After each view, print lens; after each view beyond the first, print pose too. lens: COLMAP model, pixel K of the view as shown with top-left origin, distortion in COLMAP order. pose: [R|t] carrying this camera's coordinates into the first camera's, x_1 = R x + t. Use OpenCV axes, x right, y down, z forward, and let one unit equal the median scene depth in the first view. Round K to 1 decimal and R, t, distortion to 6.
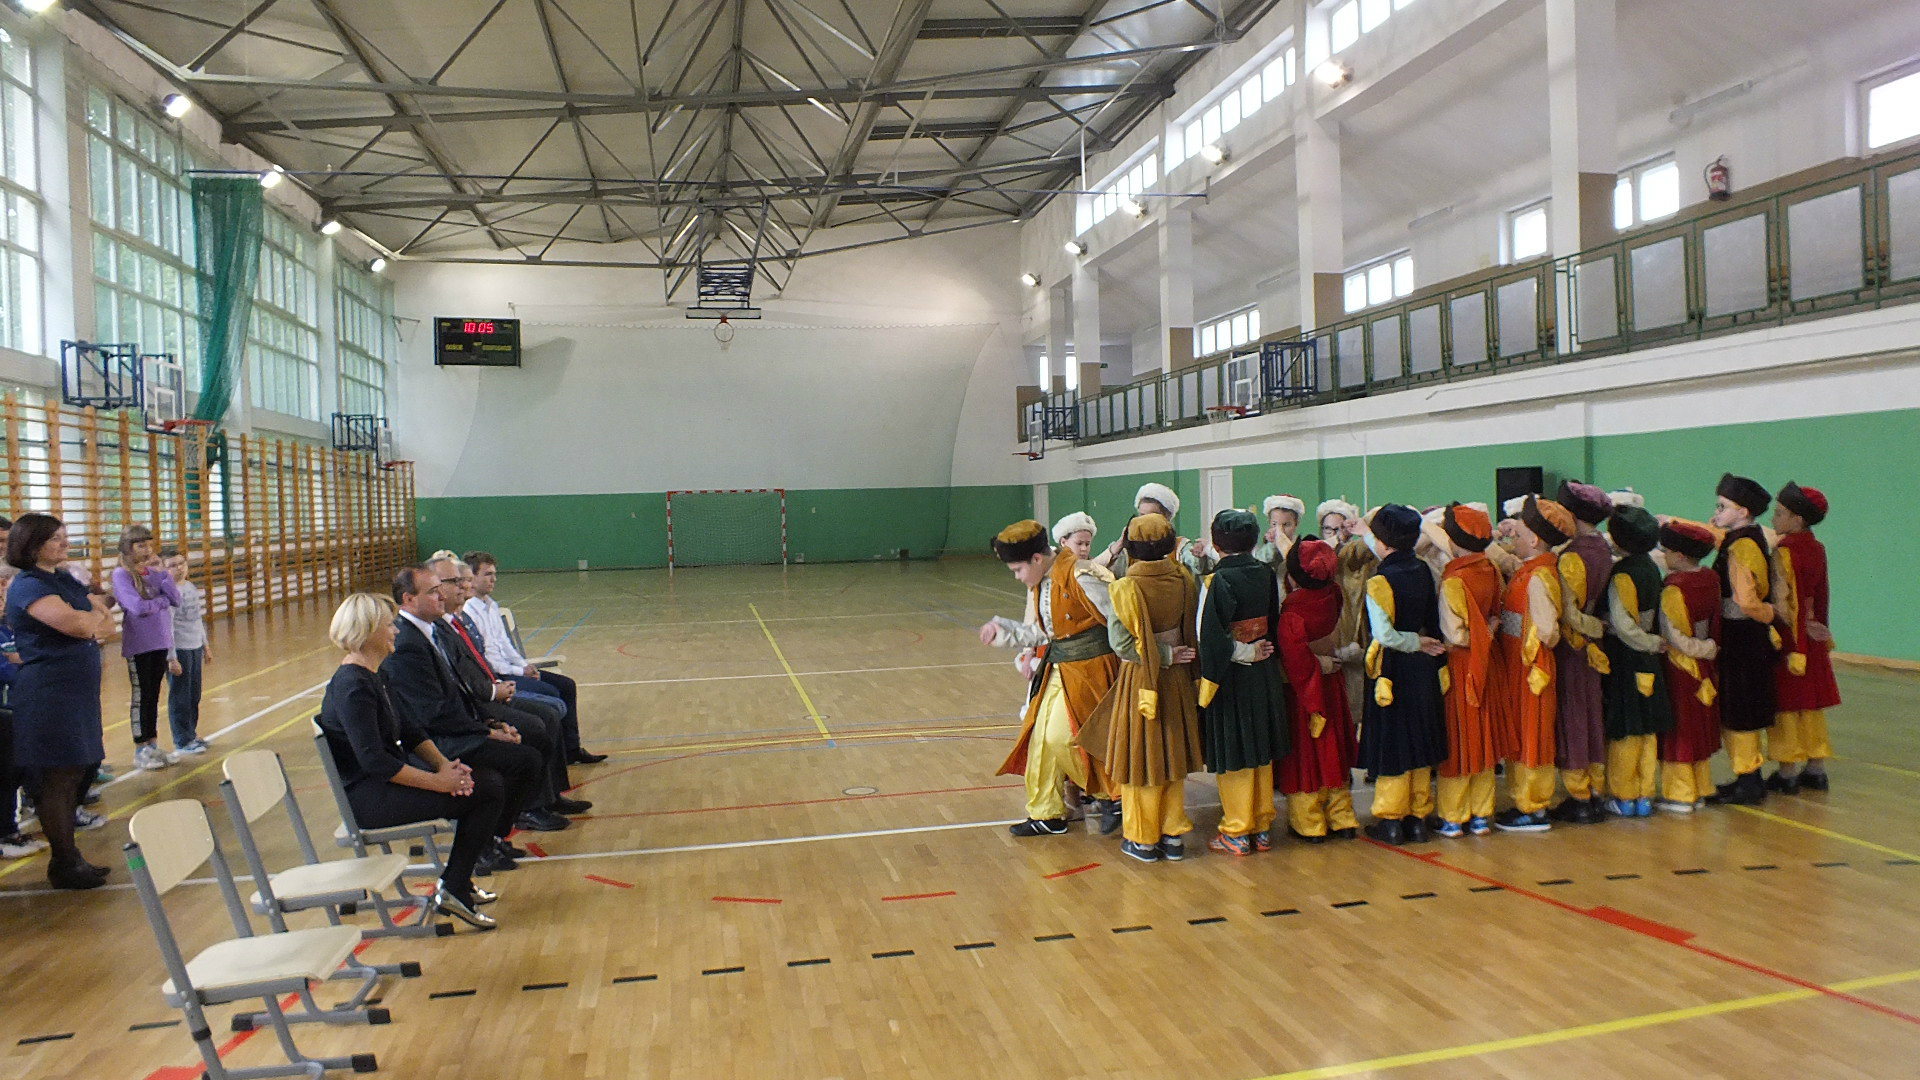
lens RADIAL K [[1368.3, 0, 961.1], [0, 1368.3, 579.1], [0, 0, 1]] dist [0.023046, 0.004430]
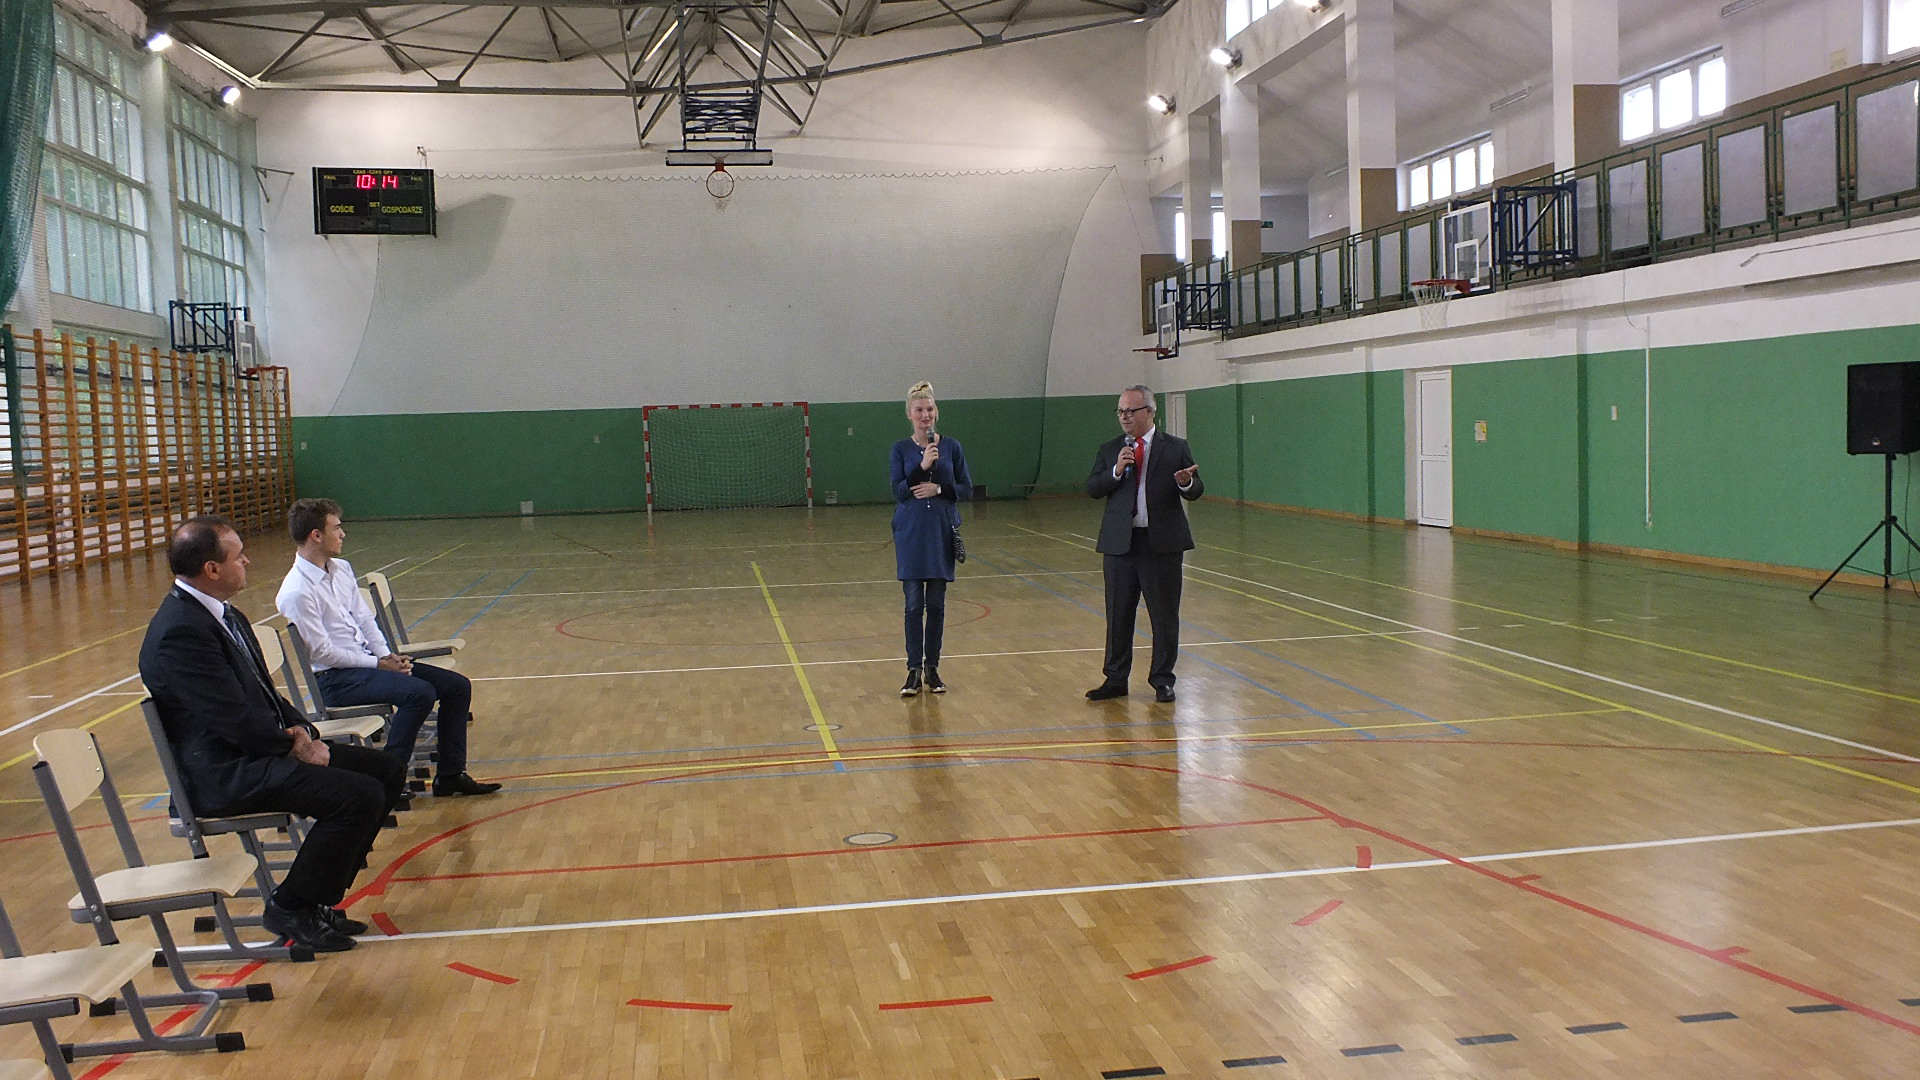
lens RADIAL K [[1755.4, 0, 964.7], [0, 1755.4, 544.4], [0, 0, 1]] dist [-0.009139, 0.140526]
pose [[0.995033, 0.003083, -0.099494, 0.051139], [-0.001363, 0.999849, 0.017347, -0.007995], [0.099532, -0.017125, 0.994887, 0.103138]]
